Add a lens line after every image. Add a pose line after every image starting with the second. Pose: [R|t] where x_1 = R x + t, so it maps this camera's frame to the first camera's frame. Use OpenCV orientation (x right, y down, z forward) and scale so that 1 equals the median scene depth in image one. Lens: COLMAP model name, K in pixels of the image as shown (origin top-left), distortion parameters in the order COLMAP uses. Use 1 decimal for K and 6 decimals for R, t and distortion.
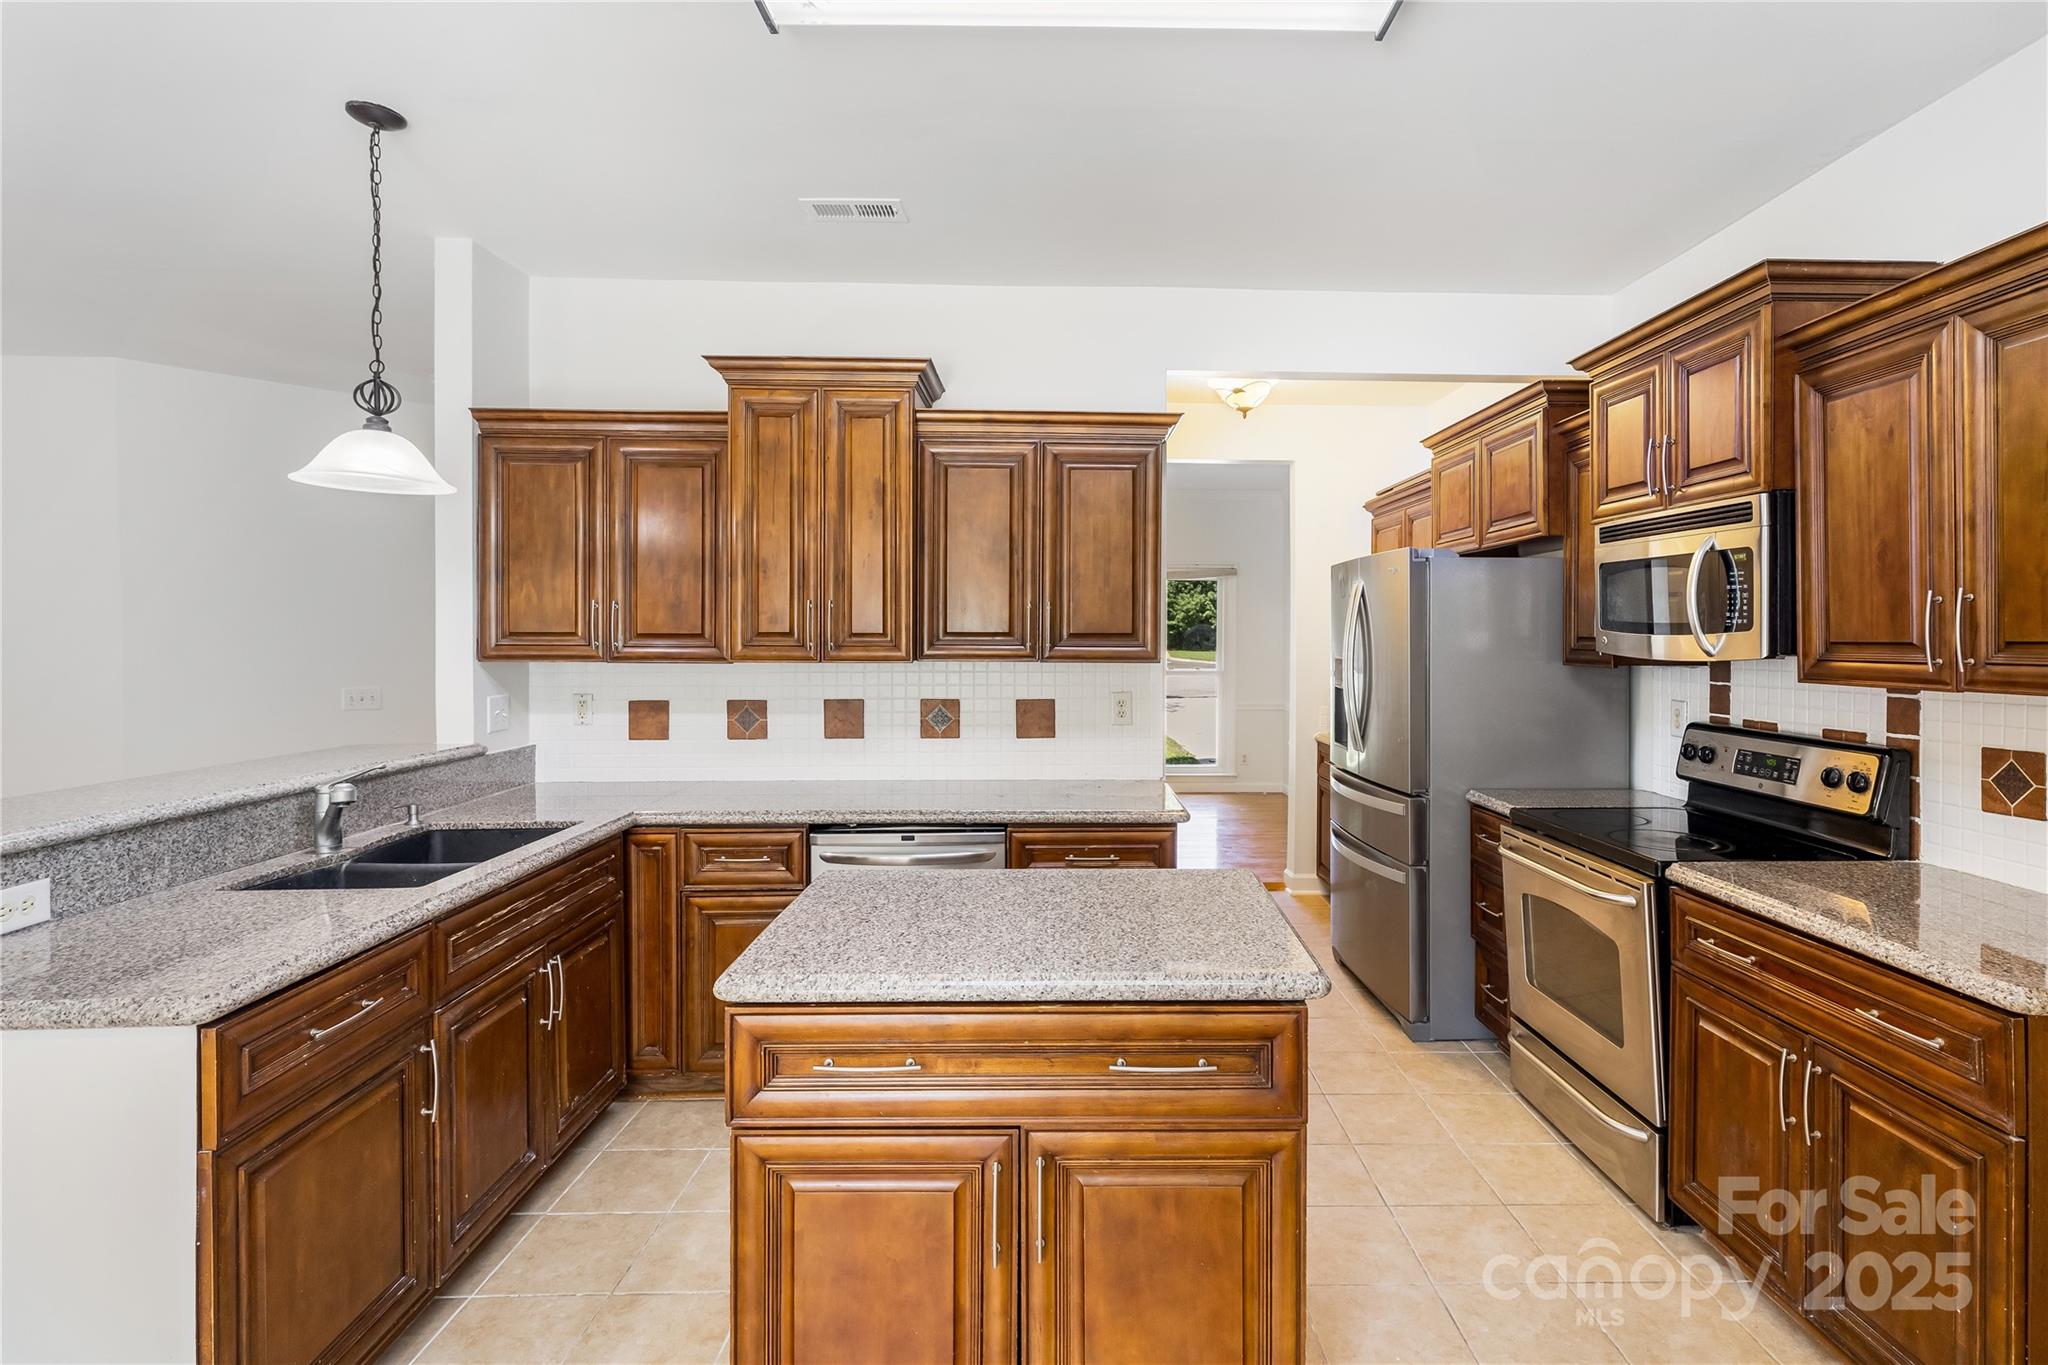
lens RADIAL K [[1009.2, 0, 1100.7], [0, 1009.2, 636.2], [0, 0, 1]] dist [0.004909, -0.000074]
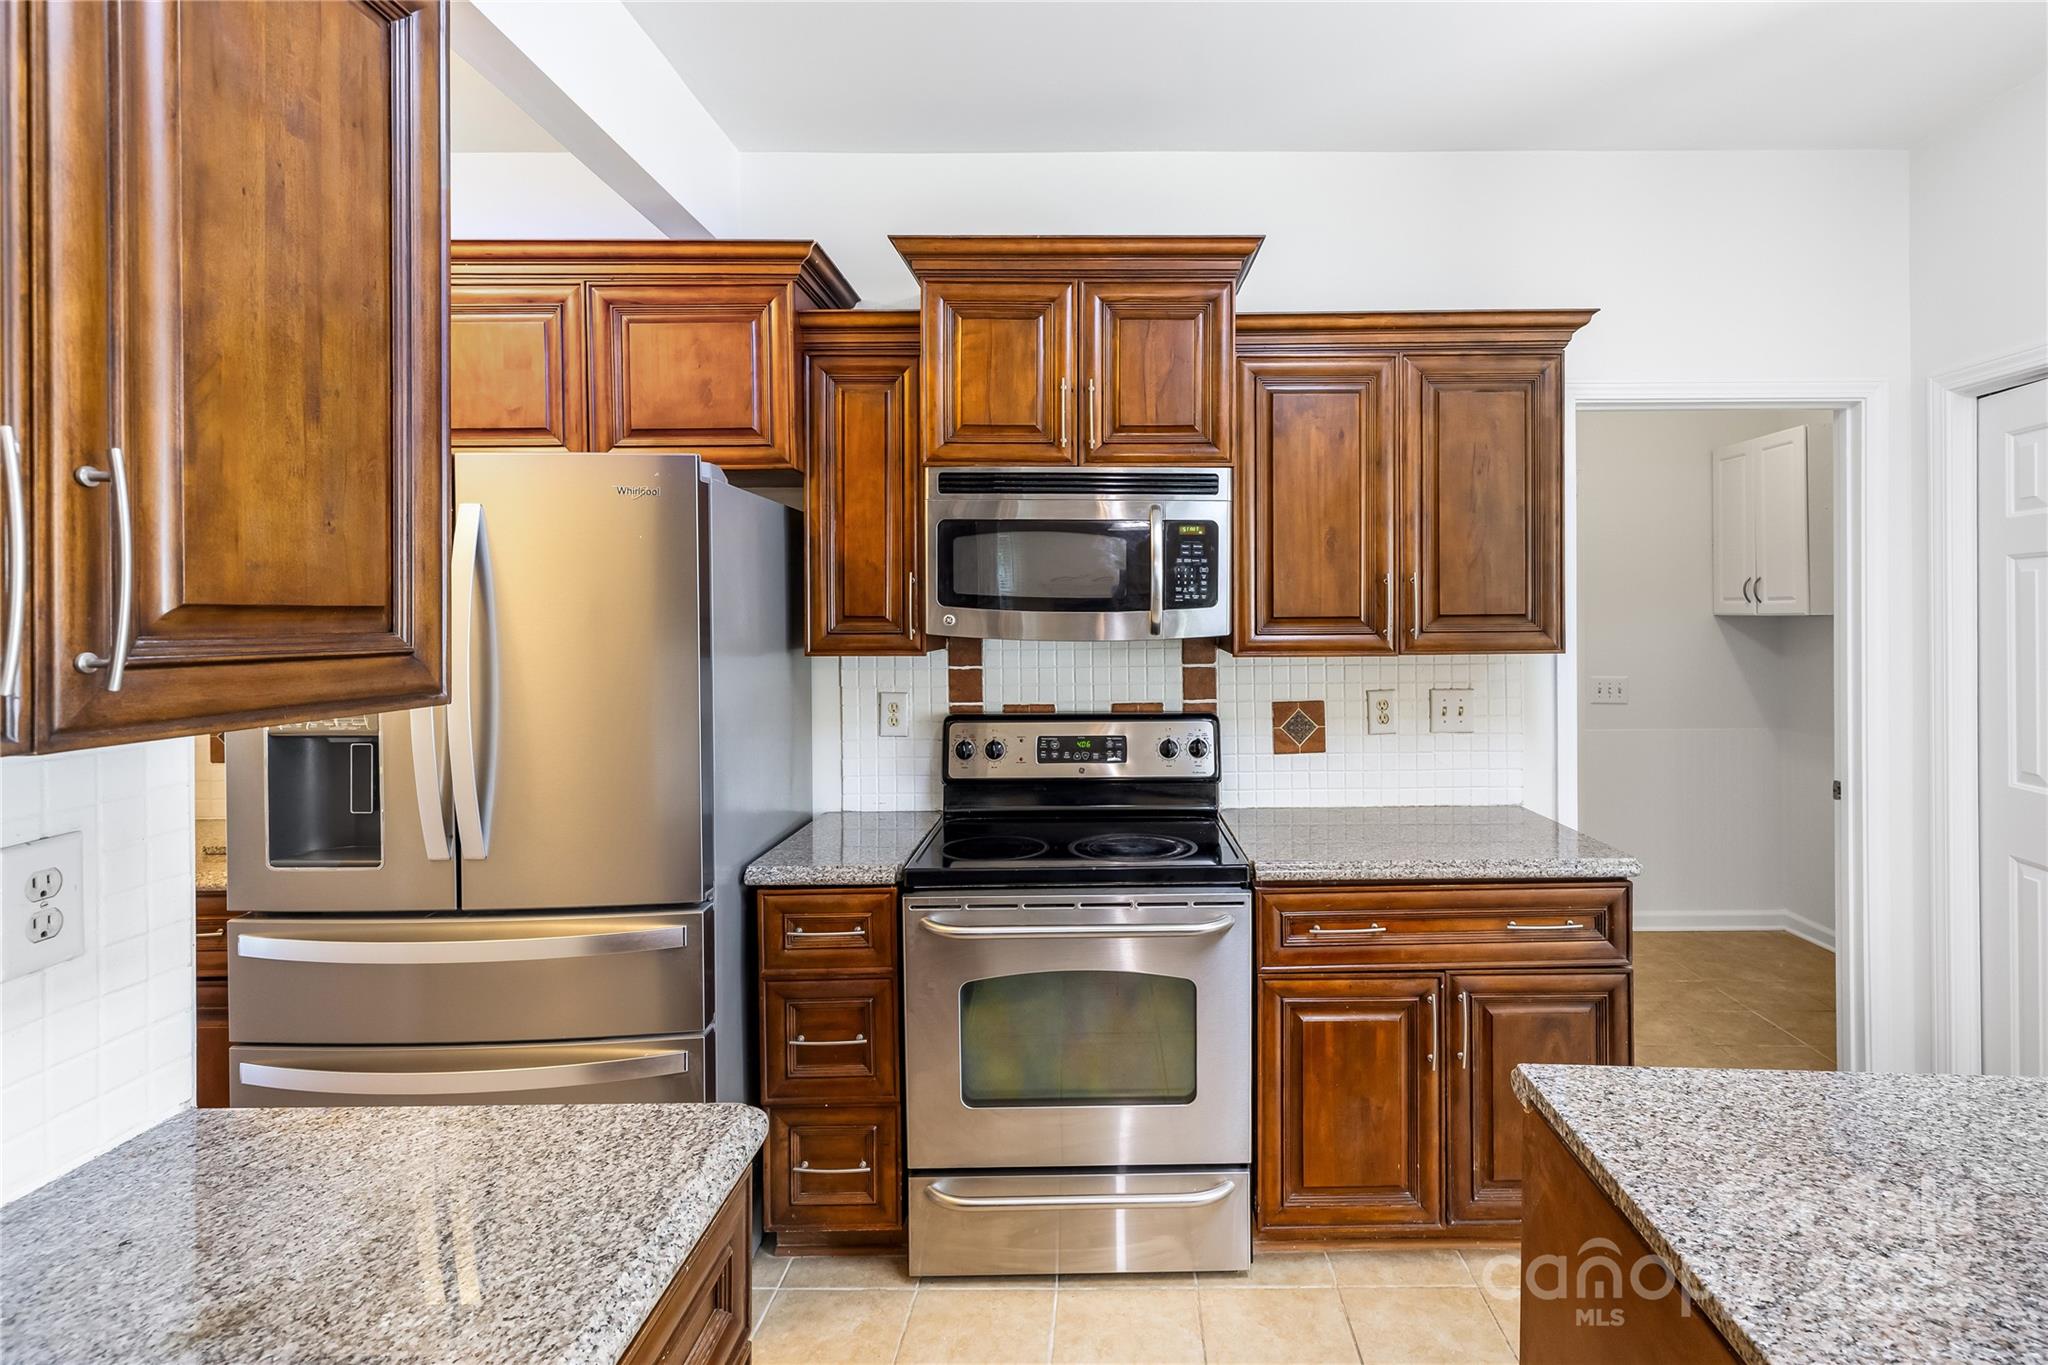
lens RADIAL K [[1009.2, 0, 1084.6], [0, 1009.2, 619.8], [0, 0, 1]] dist [0.004909, -0.000074]
pose [[0.037169, -0.006790, 0.999286, -0.319630], [0.006887, 0.999955, 0.006538, 0.000034], [-0.999285, 0.006639, 0.037214, 1.038682]]
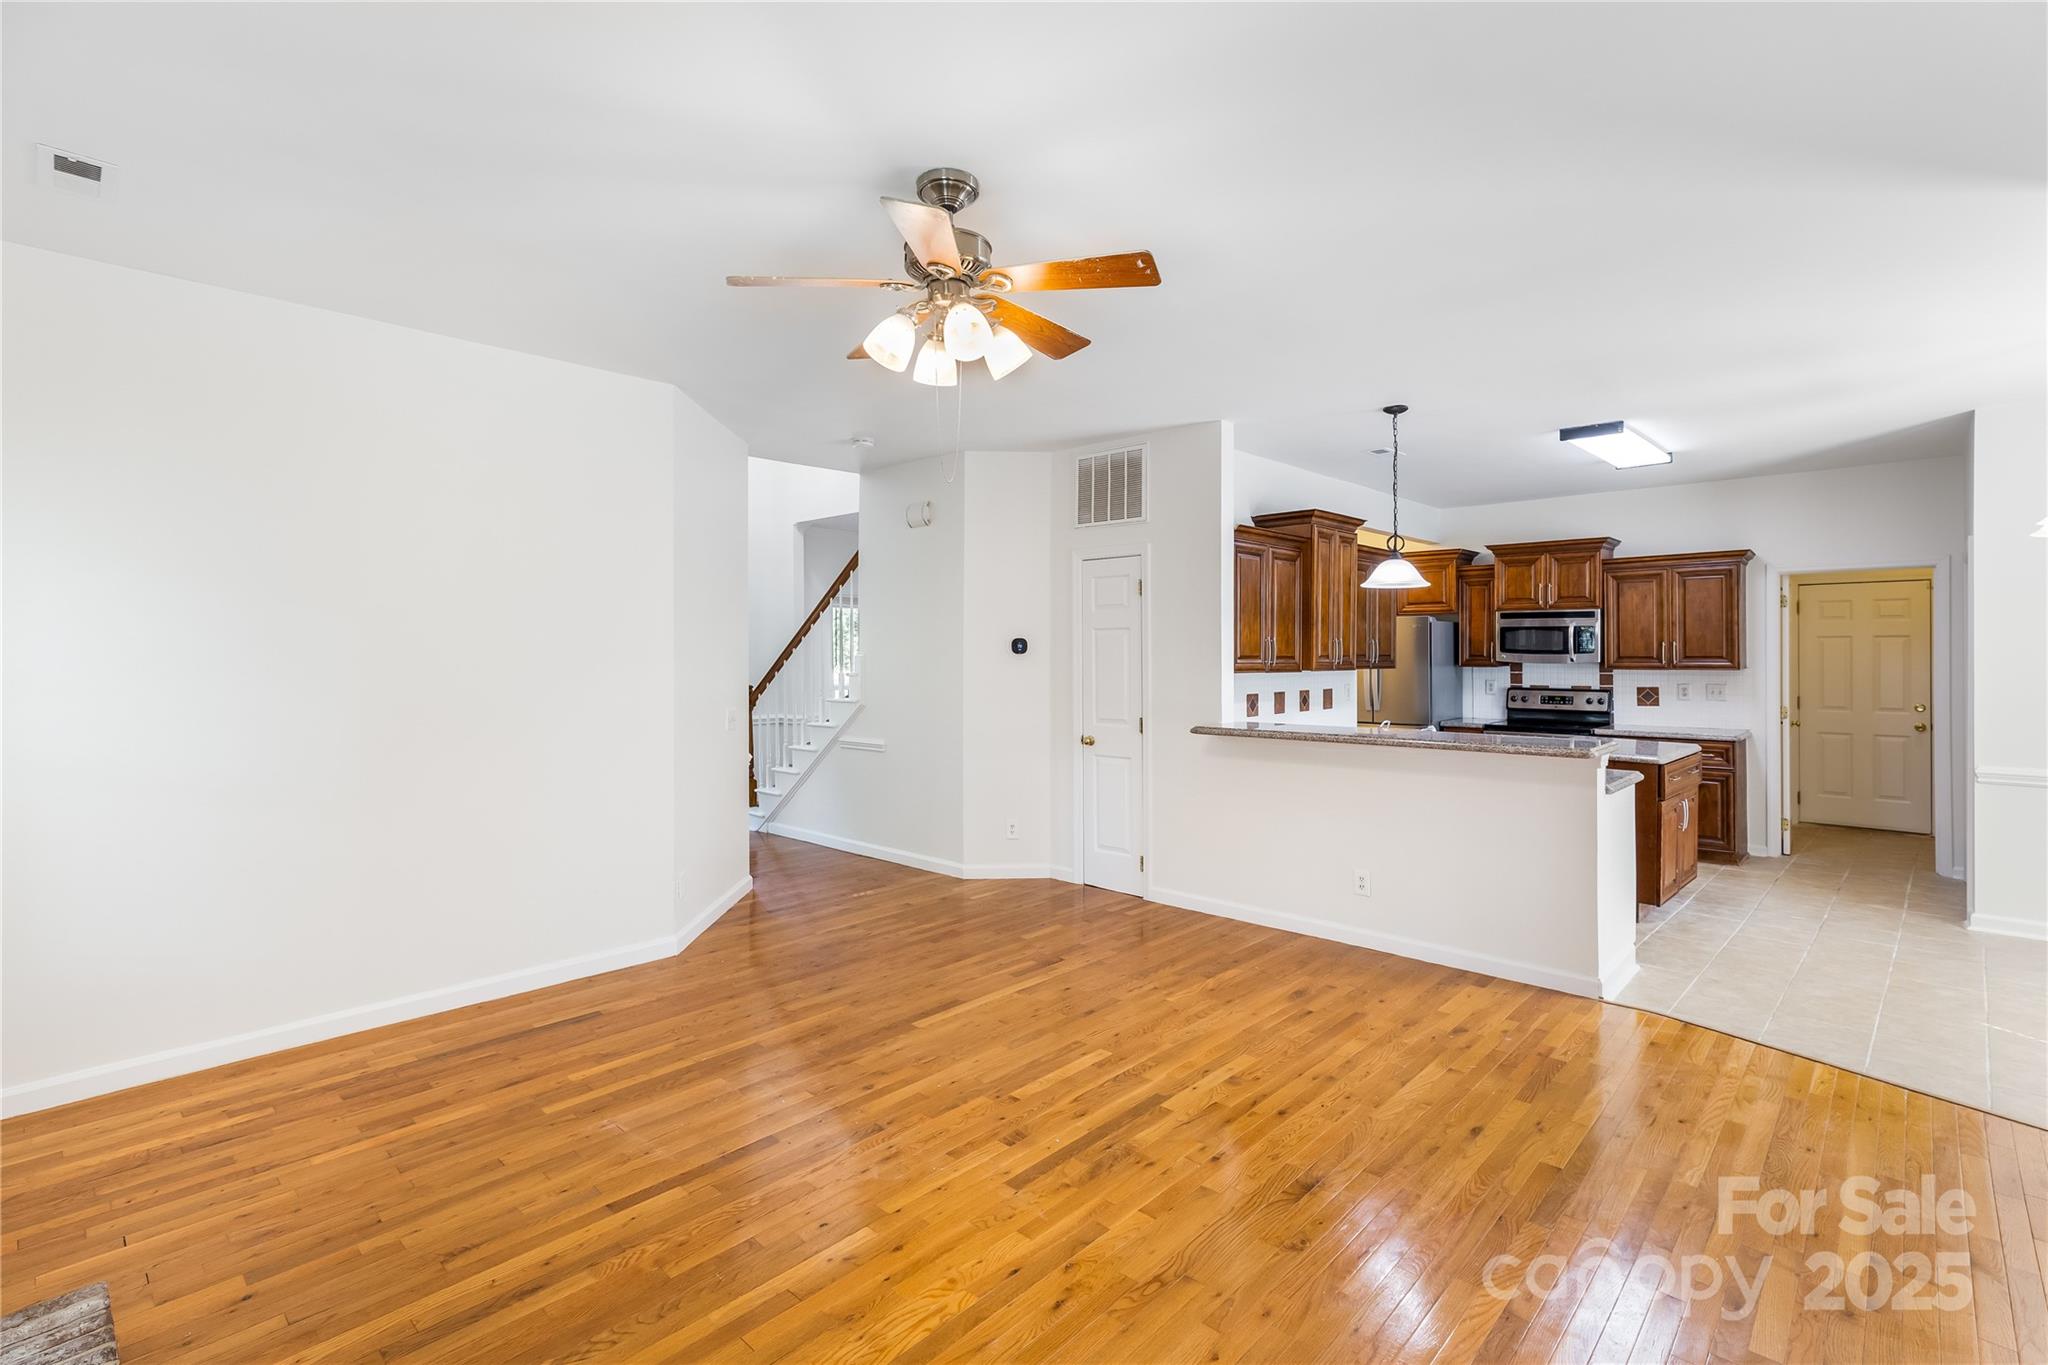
lens RADIAL K [[938.5, 0, 1022.3], [0, 938.5, 654.3], [0, 0, 1]] dist [-0.001318, -0.000031]
pose [[0.712974, -0.004800, 0.701174, -2.490840], [0.003769, 0.999988, 0.003012, -0.016262], [-0.701180, 0.000495, 0.712984, 0.172603]]
